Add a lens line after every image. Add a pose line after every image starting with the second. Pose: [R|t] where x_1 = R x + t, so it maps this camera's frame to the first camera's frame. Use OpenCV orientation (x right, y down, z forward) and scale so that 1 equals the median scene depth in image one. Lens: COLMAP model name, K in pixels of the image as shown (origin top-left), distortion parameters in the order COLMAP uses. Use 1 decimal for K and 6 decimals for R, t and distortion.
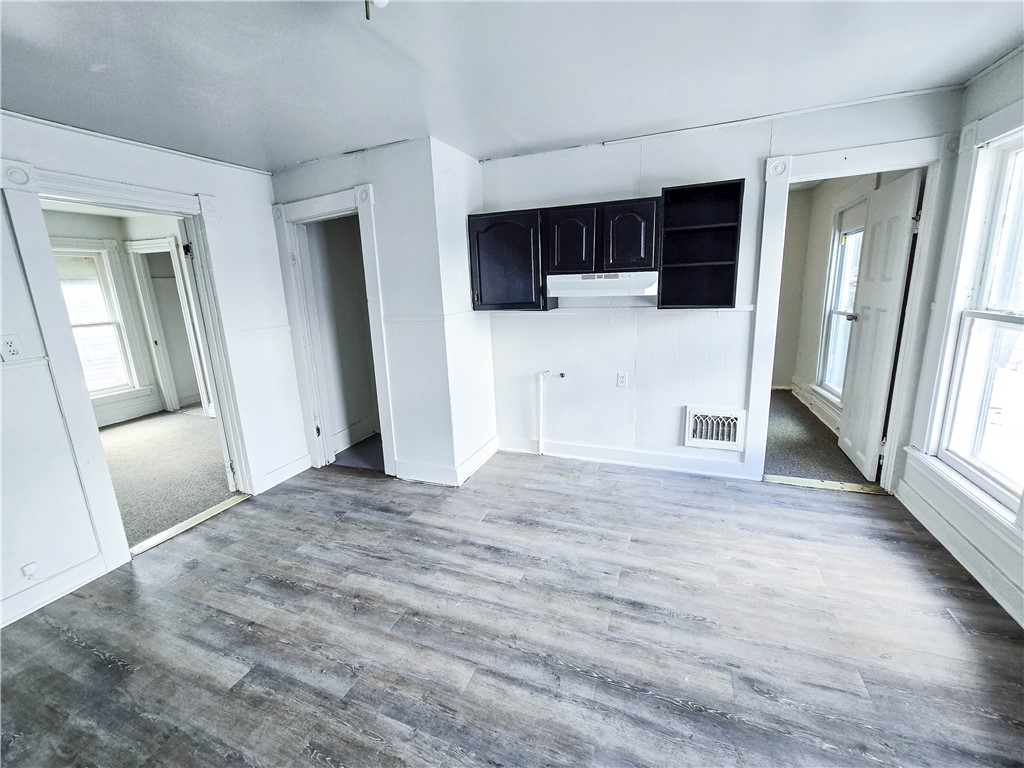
lens RADIAL K [[420.5, 0, 512.2], [0, 420.5, 377.7], [0, 0, 1]] dist [0.000079, 0.000012]
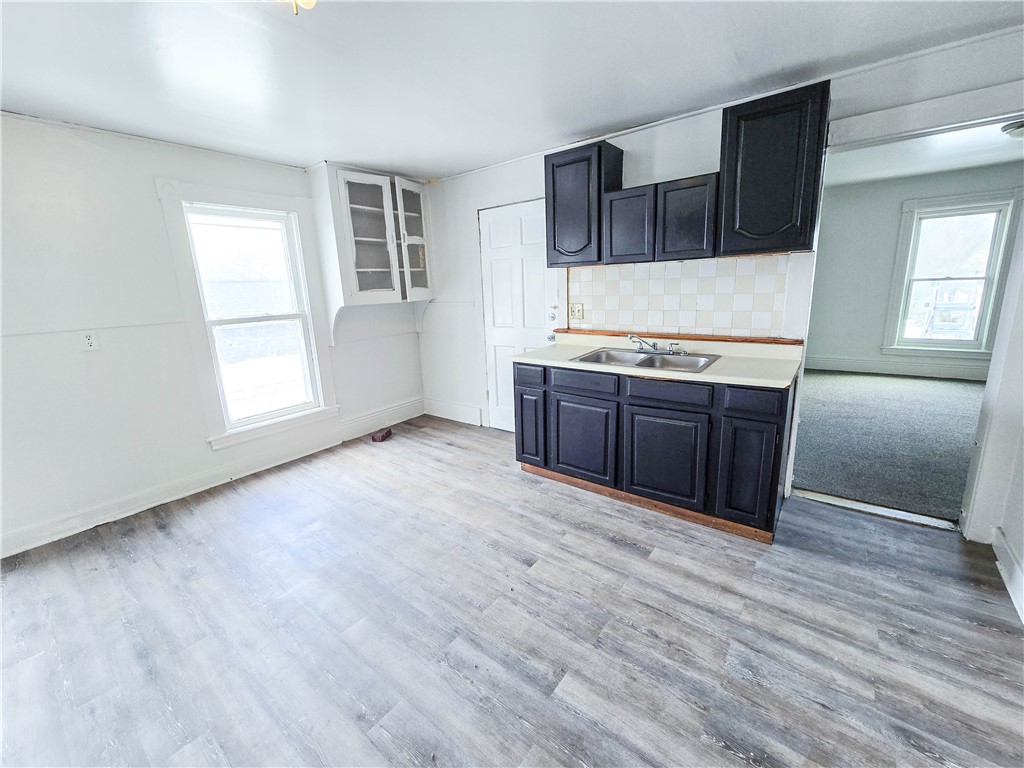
lens RADIAL K [[420.5, 0, 510.9], [0, 420.5, 375.9], [0, 0, 1]] dist [0.000079, 0.000012]
pose [[-0.956009, 0.015979, 0.292901, -0.416236], [0.136359, 0.908281, 0.395515, -0.136117], [-0.259717, 0.418056, -0.870504, 0.782827]]
